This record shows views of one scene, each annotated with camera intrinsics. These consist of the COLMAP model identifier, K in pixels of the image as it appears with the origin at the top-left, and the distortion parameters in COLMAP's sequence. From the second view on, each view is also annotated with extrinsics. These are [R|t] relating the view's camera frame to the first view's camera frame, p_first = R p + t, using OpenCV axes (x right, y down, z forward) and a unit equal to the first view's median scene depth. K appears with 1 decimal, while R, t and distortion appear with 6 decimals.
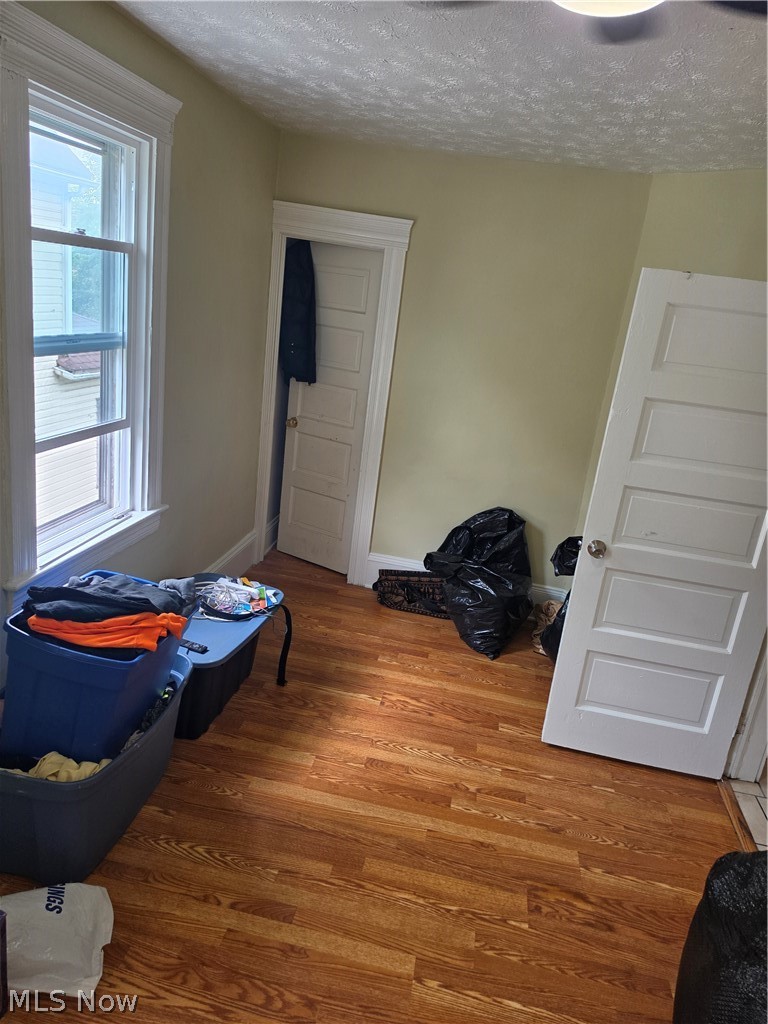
lens RADIAL K [[711.4, 0, 381.0], [0, 711.4, 514.5], [0, 0, 1]] dist [0.052465, -0.074281]
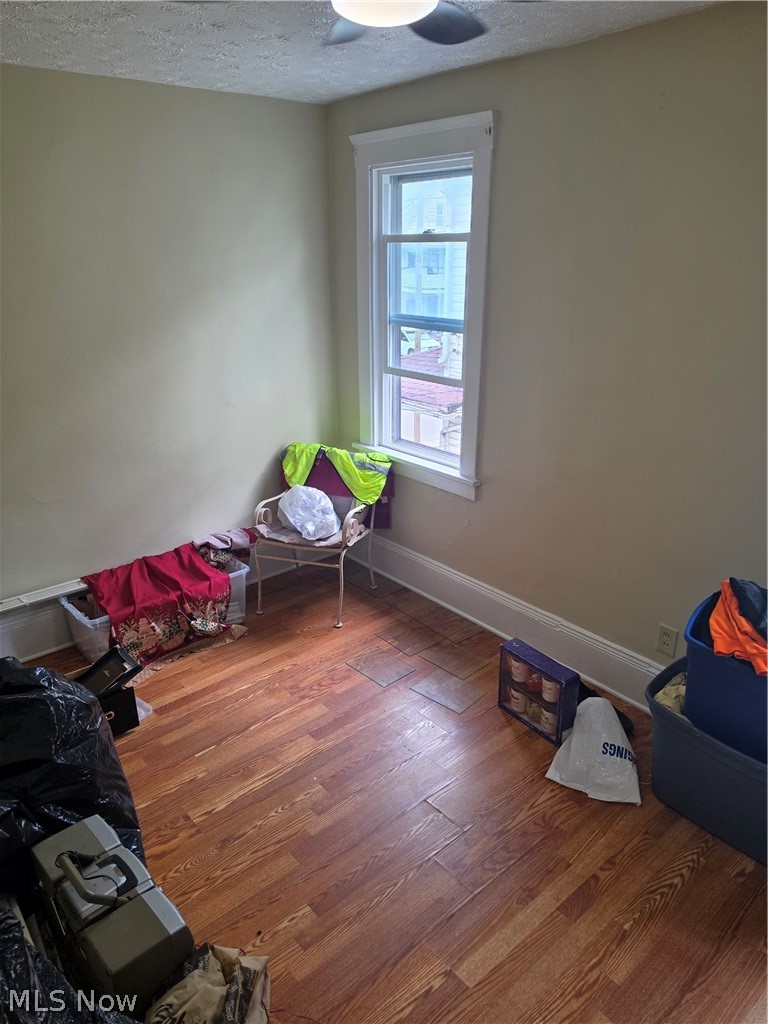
lens RADIAL K [[711.4, 0, 382.6], [0, 711.4, 513.4], [0, 0, 1]] dist [0.052465, -0.074281]
pose [[-0.645737, 0.149246, -0.748832, 0.774637], [-0.297359, 0.854134, 0.426654, -0.294722], [0.703279, 0.498178, -0.507166, 1.151217]]
